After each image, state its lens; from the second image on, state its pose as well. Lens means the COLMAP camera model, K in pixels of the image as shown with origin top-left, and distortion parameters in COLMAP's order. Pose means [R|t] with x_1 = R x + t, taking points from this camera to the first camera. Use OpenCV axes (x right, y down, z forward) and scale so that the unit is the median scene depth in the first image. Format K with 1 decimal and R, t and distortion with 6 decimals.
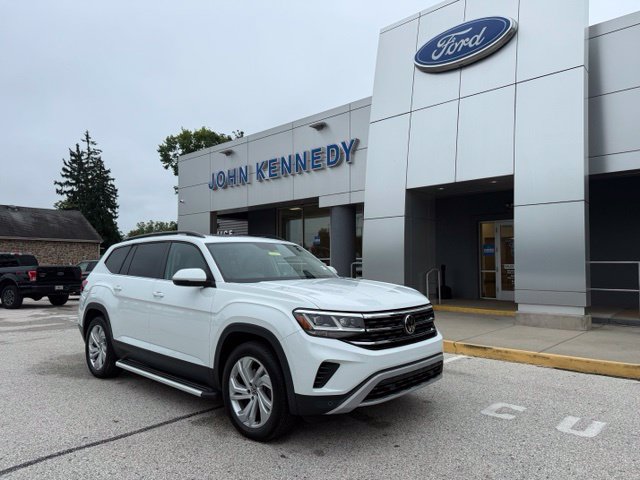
lens RADIAL K [[445.1, 0, 319.7], [0, 445.1, 244.9], [0, 0, 1]] dist [0.060751, -0.079574]
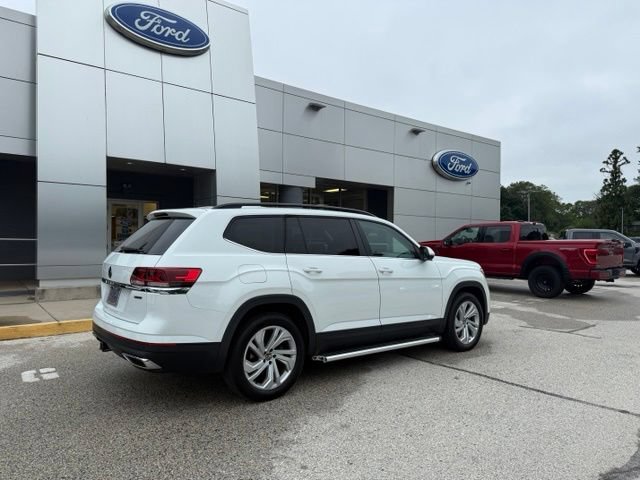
lens RADIAL K [[449.2, 0, 321.6], [0, 449.2, 241.7], [0, 0, 1]] dist [0.043628, -0.056331]
pose [[0.148688, 0.010010, 0.988834, -0.557325], [-0.053503, 0.998566, -0.002063, 0.020909], [-0.987436, -0.052599, 0.149010, 0.390000]]
